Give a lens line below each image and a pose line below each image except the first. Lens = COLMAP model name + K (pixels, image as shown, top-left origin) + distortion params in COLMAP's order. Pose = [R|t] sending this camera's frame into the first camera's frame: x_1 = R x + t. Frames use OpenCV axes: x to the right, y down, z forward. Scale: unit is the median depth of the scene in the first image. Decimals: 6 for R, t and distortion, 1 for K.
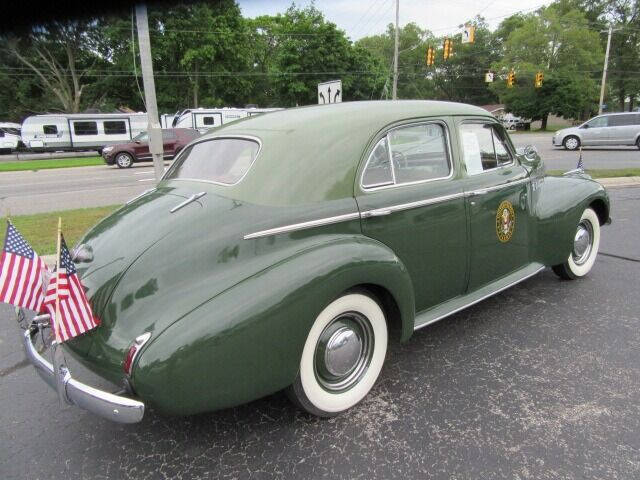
lens RADIAL K [[486.1, 0, 322.7], [0, 486.1, 246.2], [0, 0, 1]] dist [-0.001244, 0.005069]
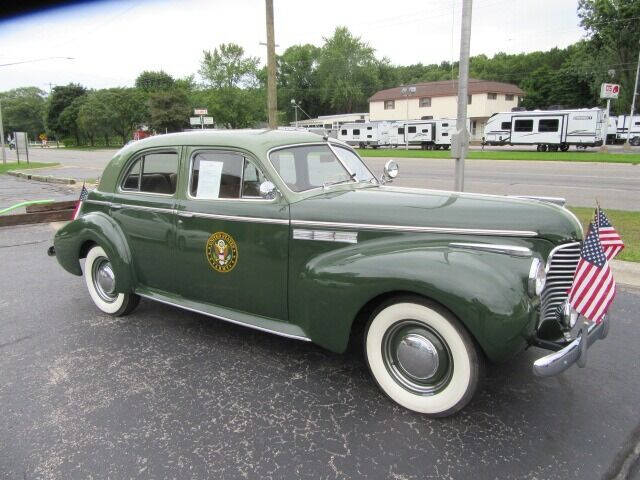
lens RADIAL K [[486.1, 0, 322.7], [0, 486.1, 246.2], [0, 0, 1]] dist [-0.001244, 0.005069]
pose [[0.245537, 0.259678, -0.933959, 1.403728], [-0.226132, 0.952215, 0.205305, -0.325553], [0.942643, 0.160788, 0.292526, 0.930673]]
